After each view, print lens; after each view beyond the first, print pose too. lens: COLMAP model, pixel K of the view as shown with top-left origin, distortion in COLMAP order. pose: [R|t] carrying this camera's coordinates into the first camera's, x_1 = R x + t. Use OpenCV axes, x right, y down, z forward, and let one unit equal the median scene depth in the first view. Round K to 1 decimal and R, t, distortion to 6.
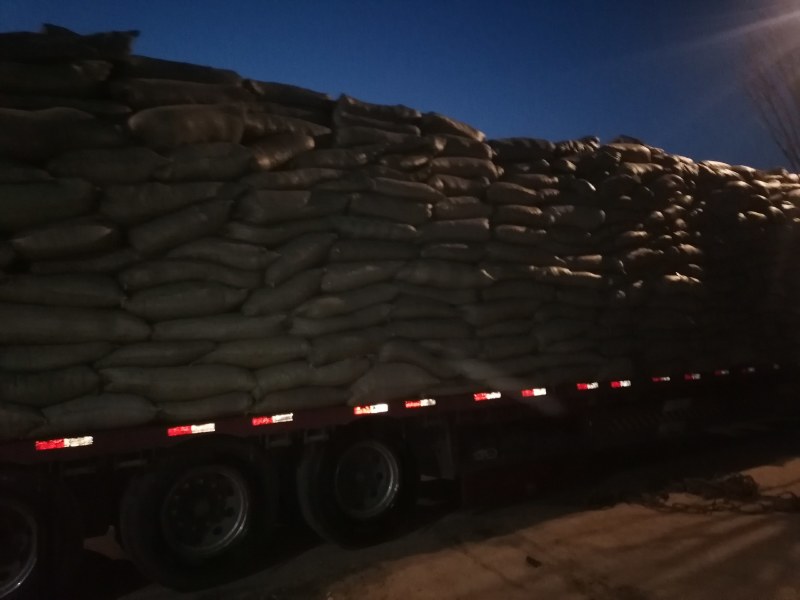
lens RADIAL K [[584.1, 0, 398.5], [0, 584.1, 309.3], [0, 0, 1]] dist [0.099541, -0.112491]
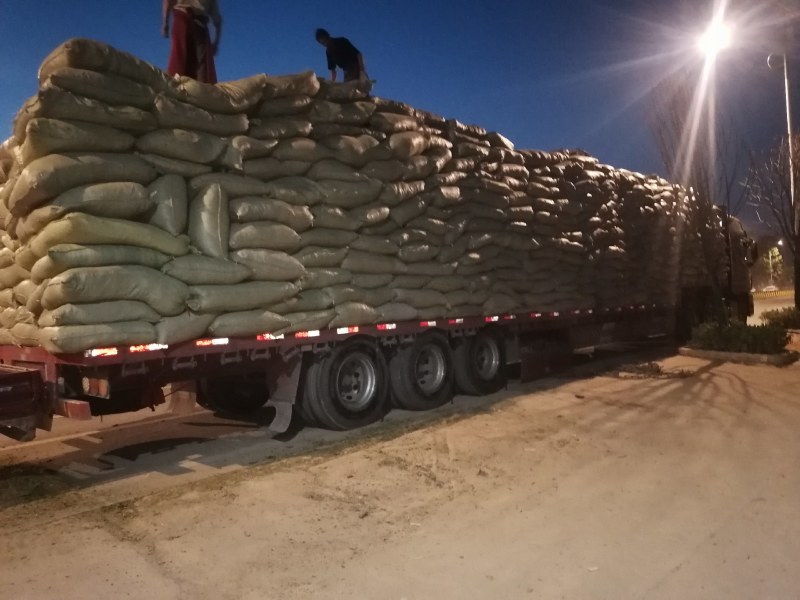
lens RADIAL K [[590.6, 0, 398.7], [0, 590.6, 298.7], [0, 0, 1]] dist [0.091469, -0.106766]
pose [[0.959541, 0.040570, 0.278630, -0.656203], [-0.065097, 0.994720, 0.079342, -0.009095], [-0.273940, -0.094269, 0.957115, -0.495278]]
